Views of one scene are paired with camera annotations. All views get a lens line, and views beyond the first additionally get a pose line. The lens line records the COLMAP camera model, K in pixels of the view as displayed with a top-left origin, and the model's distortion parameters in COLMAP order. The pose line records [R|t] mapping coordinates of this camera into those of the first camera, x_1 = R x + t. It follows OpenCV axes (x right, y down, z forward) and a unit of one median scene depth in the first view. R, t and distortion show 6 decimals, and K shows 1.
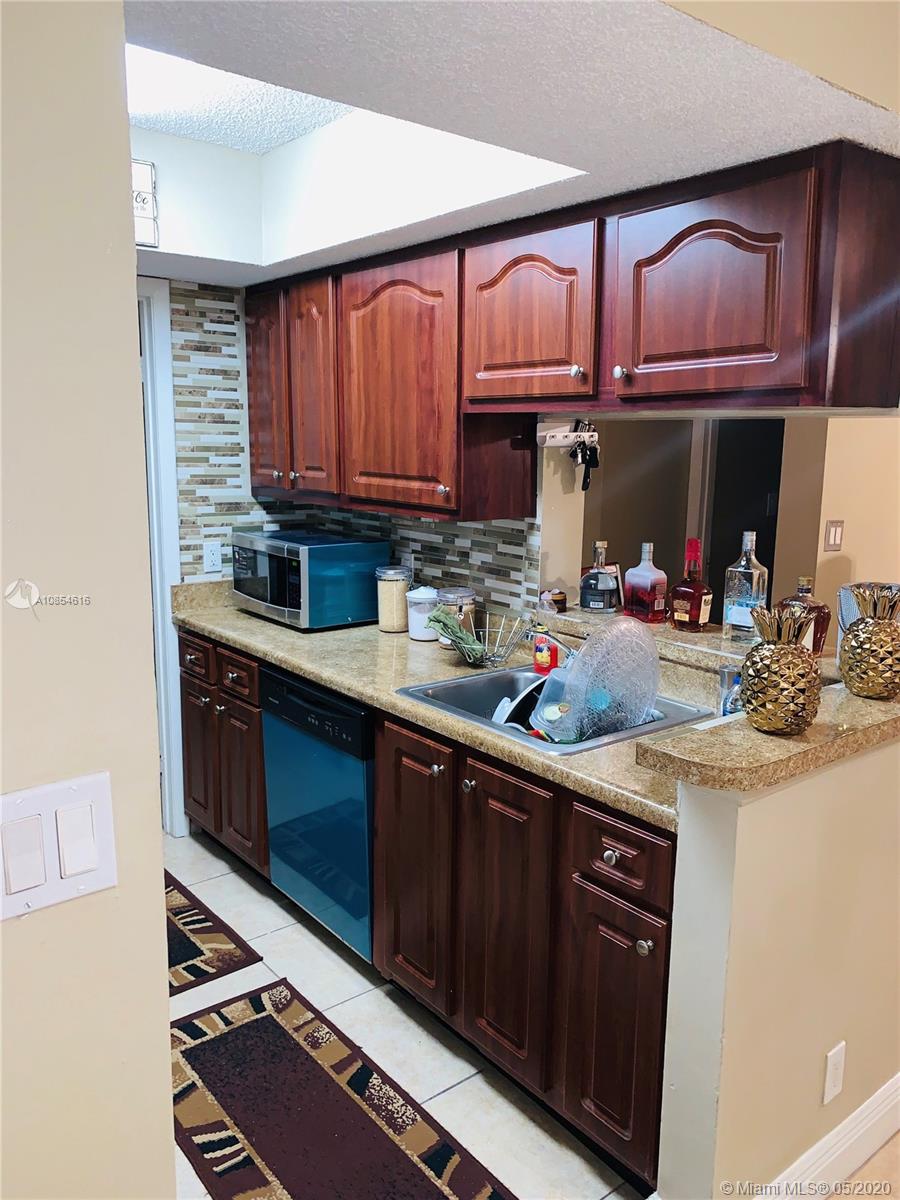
lens RADIAL K [[907.9, 0, 450.7], [0, 907.9, 610.7], [0, 0, 1]] dist [0.023492, -0.039960]
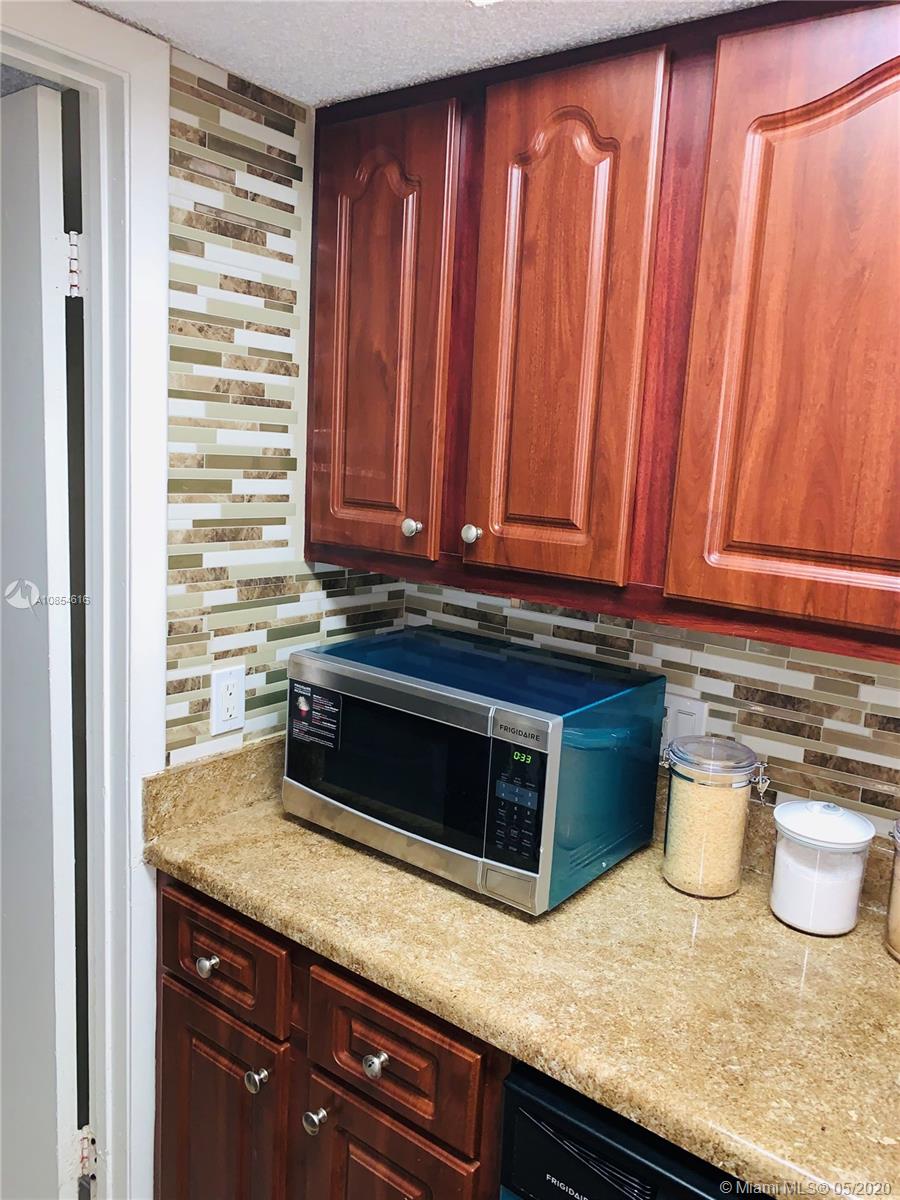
lens RADIAL K [[921.9, 0, 451.4], [0, 921.9, 590.5], [0, 0, 1]] dist [0.024775, -0.012487]
pose [[0.971101, 0.000508, 0.238669, -0.268861], [0.004081, 0.999816, -0.018735, -0.106164], [-0.238634, 0.019168, 0.970920, 0.539433]]
